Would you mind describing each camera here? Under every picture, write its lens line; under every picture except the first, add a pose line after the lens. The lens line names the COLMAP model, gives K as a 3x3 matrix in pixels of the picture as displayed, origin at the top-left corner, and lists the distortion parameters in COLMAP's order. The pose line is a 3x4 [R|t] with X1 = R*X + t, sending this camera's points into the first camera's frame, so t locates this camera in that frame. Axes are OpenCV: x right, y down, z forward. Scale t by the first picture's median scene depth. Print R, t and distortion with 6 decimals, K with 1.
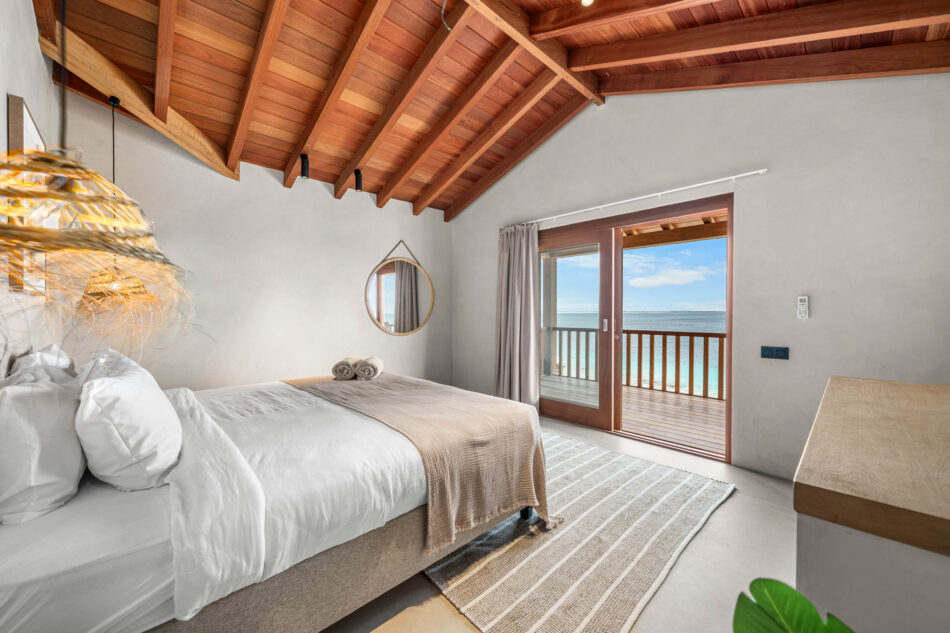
lens RADIAL K [[359.7, 0, 480.6], [0, 359.7, 316.3], [0, 0, 1]] dist [-0.011886, -0.000287]
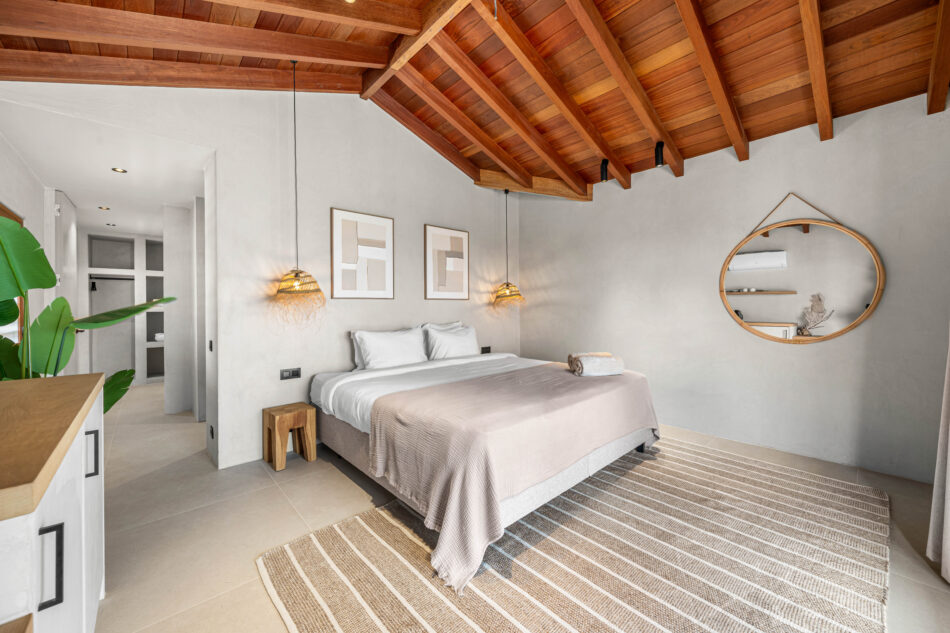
lens RADIAL K [[359.7, 0, 477.2], [0, 359.7, 310.6], [0, 0, 1]] dist [-0.011886, -0.000287]
pose [[-0.022594, 0.009785, -0.999697, 1.138266], [-0.007896, 0.999919, 0.009966, -0.014290], [0.999714, 0.008118, -0.022514, 1.261890]]
